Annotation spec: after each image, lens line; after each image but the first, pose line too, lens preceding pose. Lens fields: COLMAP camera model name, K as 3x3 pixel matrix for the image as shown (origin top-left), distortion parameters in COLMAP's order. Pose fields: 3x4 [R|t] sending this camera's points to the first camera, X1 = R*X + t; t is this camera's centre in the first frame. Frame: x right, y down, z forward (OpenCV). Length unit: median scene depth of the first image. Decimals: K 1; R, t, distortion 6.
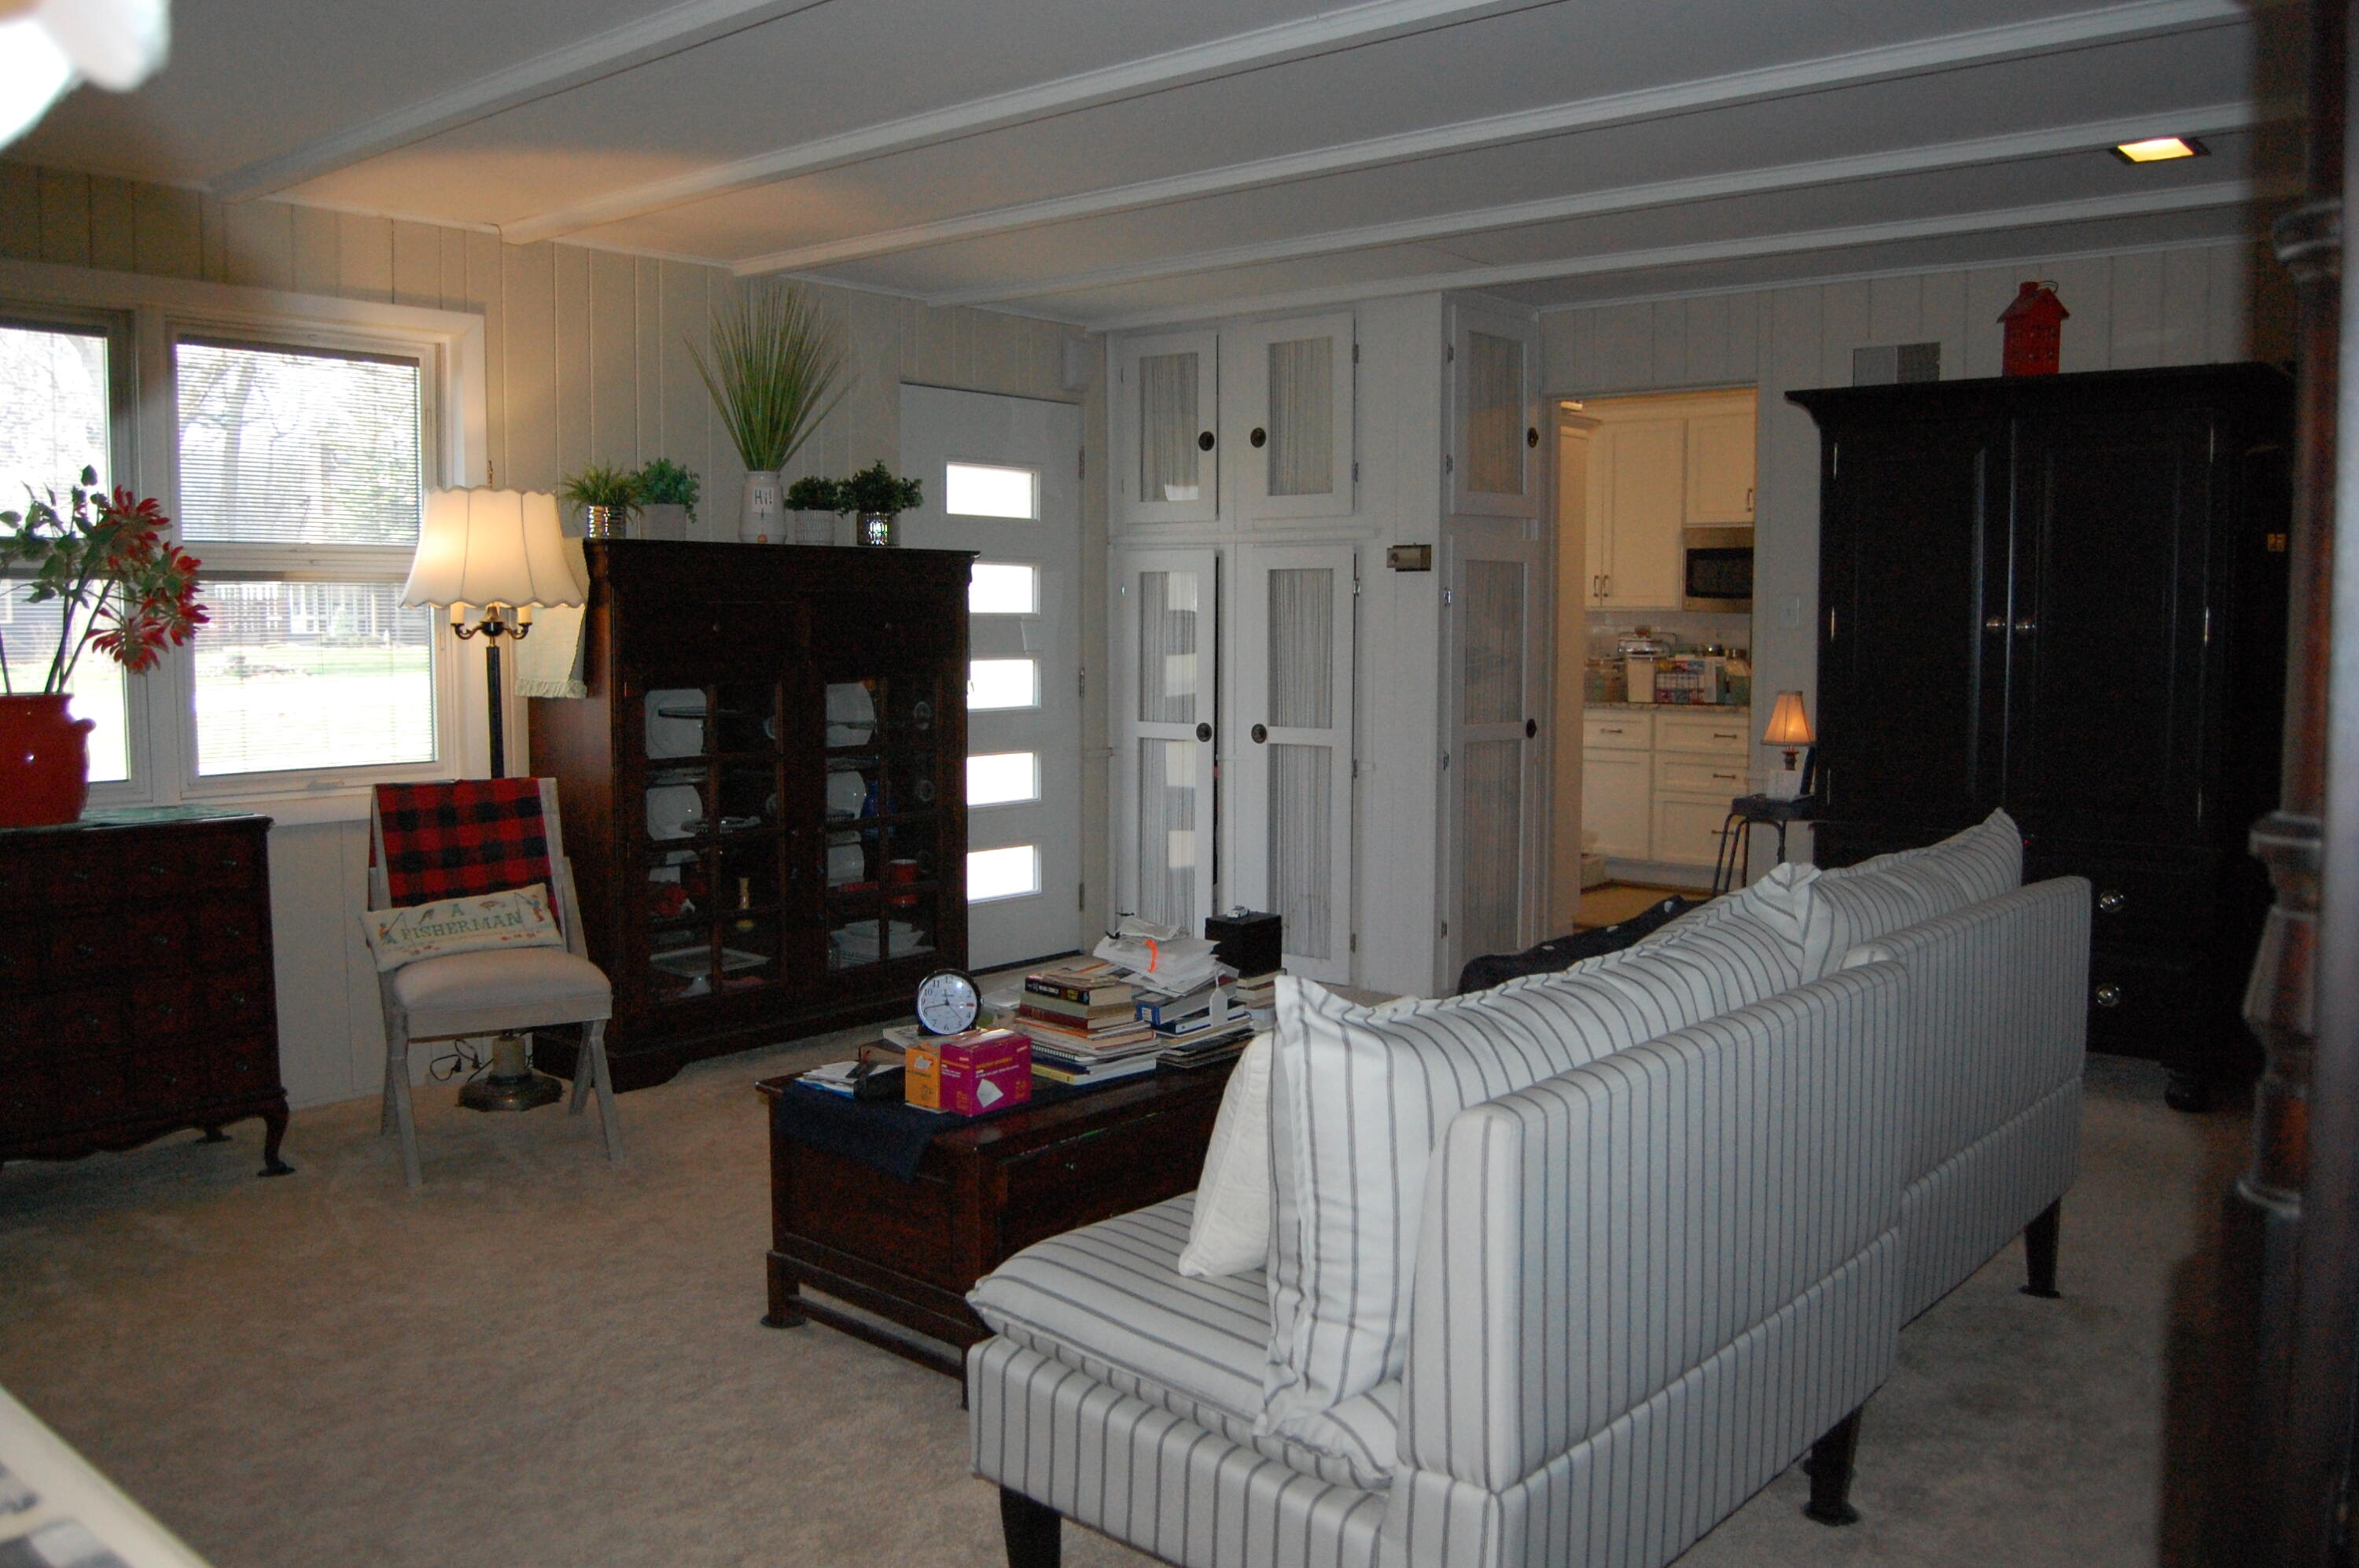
lens RADIAL K [[1875.6, 0, 1147.0], [0, 1875.6, 776.8], [0, 0, 1]] dist [-0.086992, 0.000619]
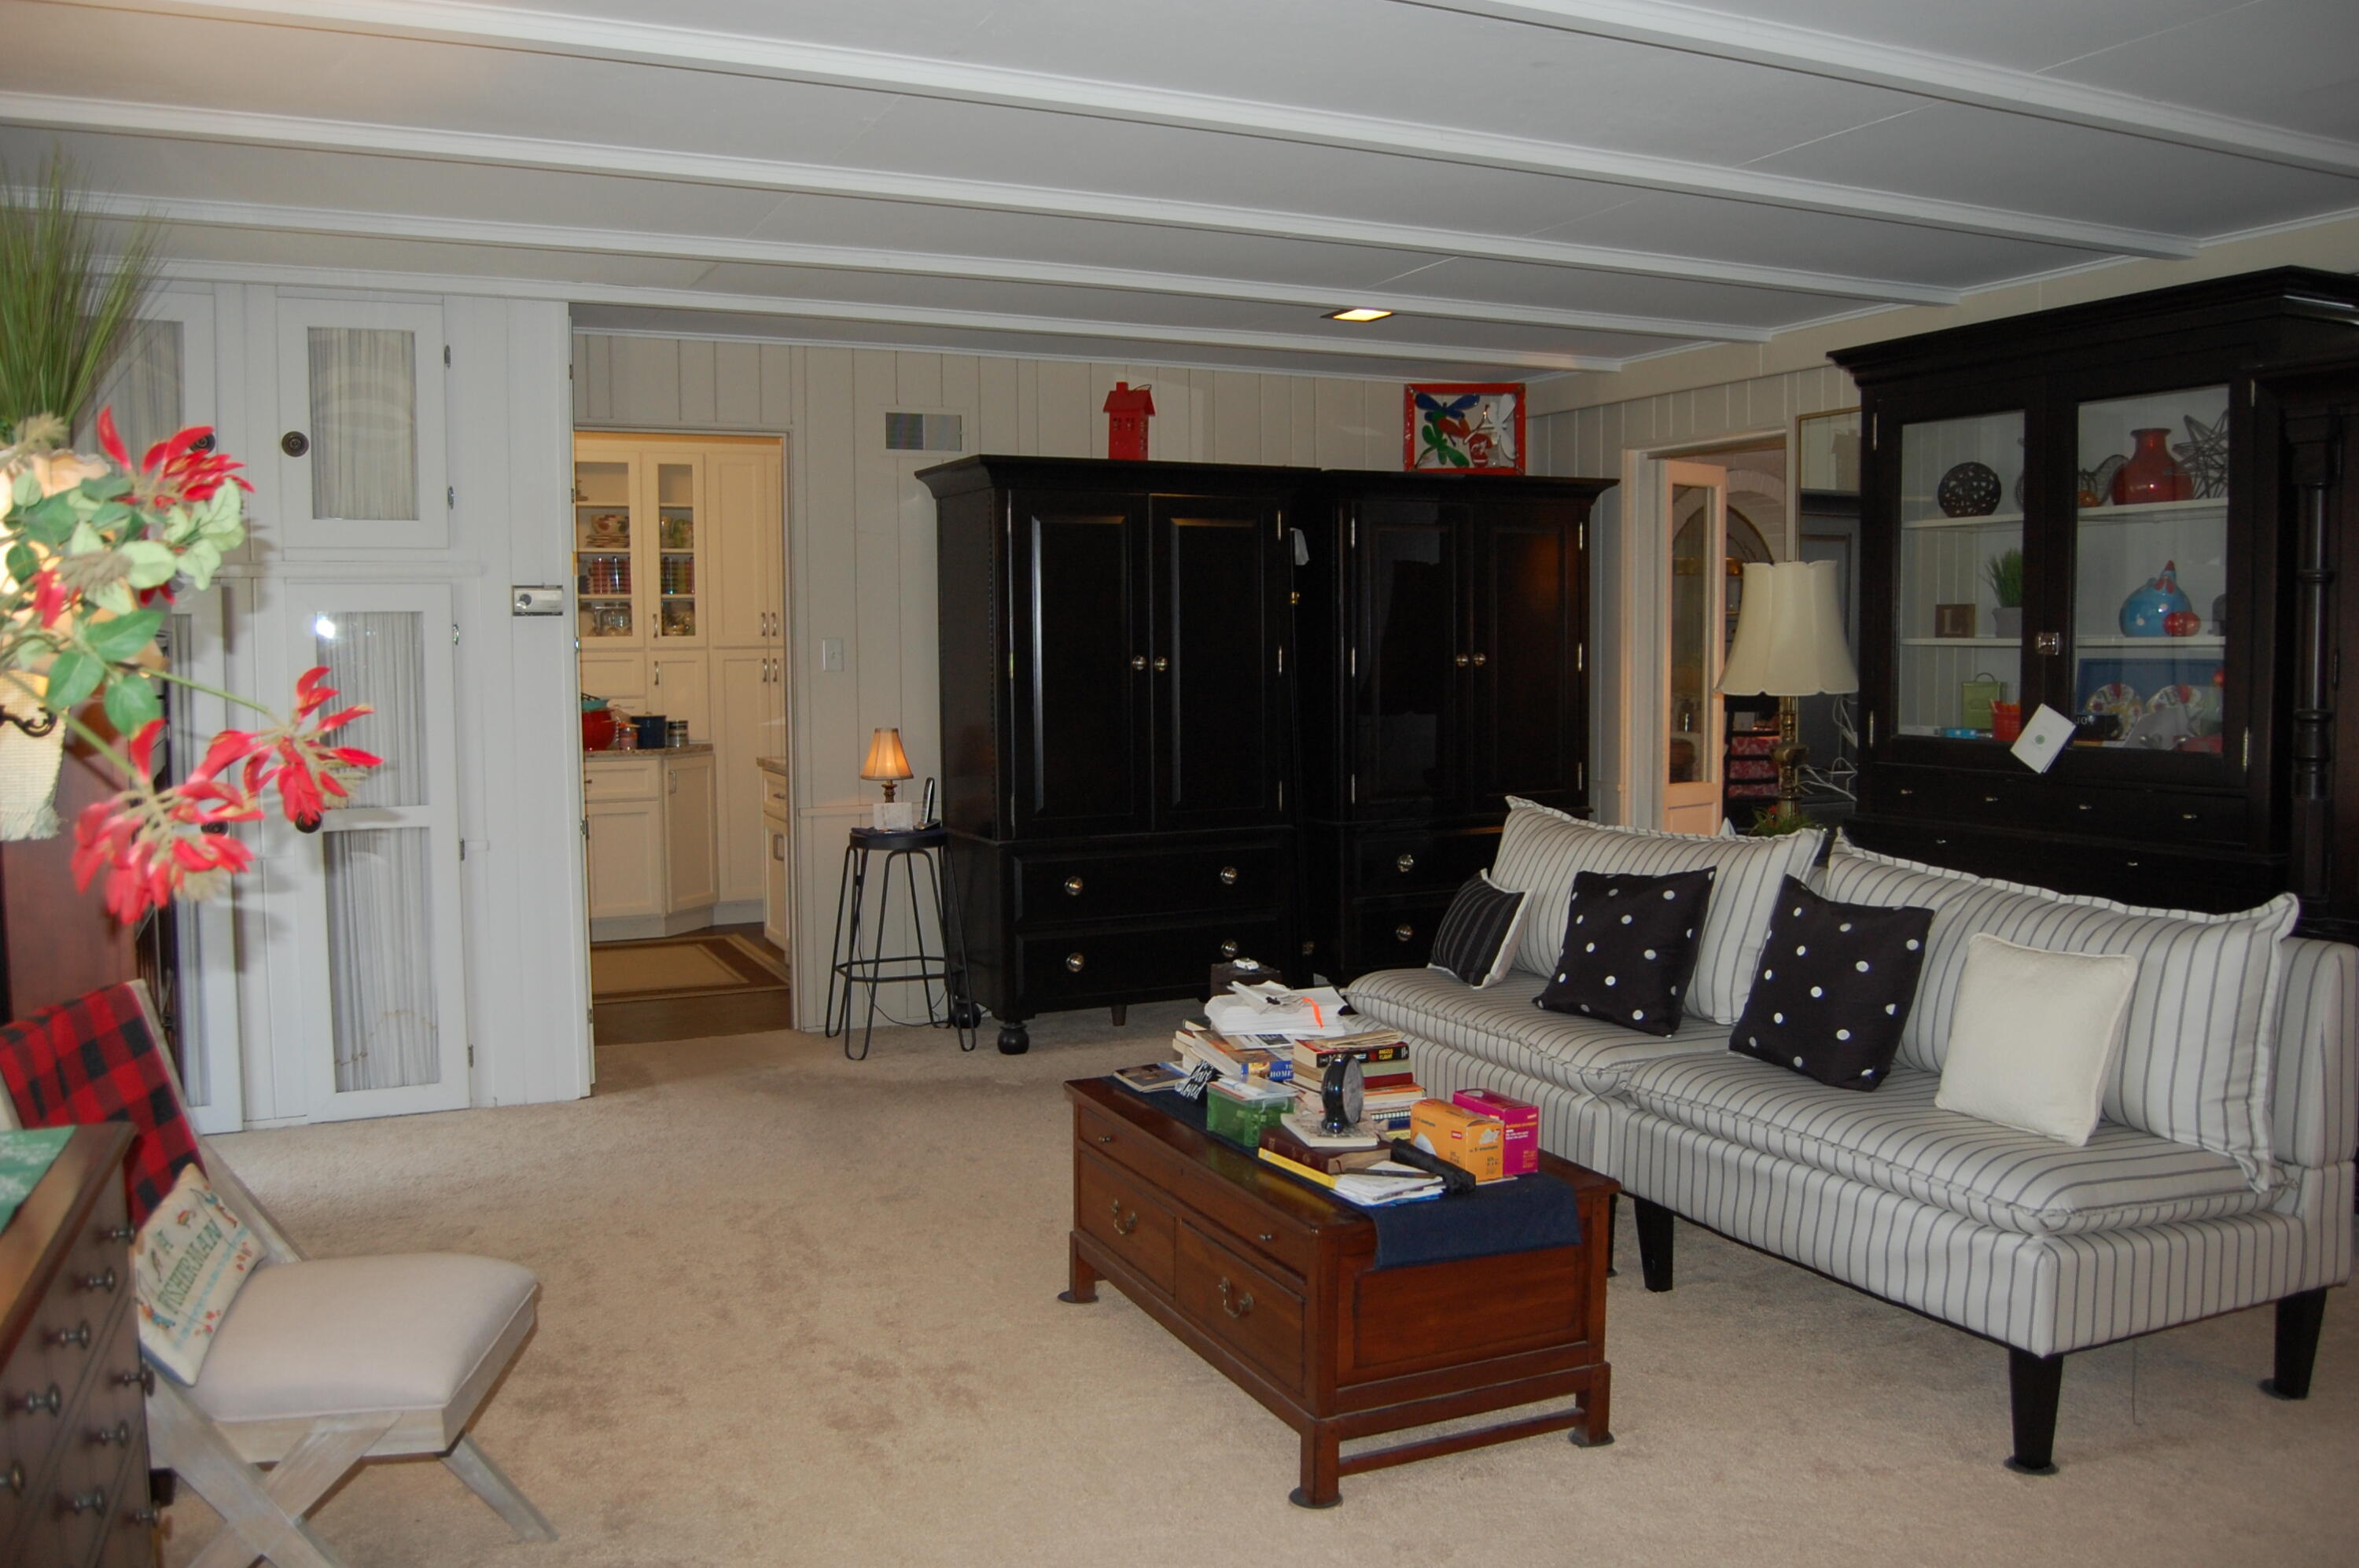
lens RADIAL K [[1887.4, 0, 1188.3], [0, 1887.4, 774.2], [0, 0, 1]] dist [-0.093671, 0.042413]
pose [[0.394197, -0.070162, 0.916344, -0.535361], [0.086668, 0.995476, 0.038938, -0.043135], [-0.914930, 0.064069, 0.398494, 0.373577]]
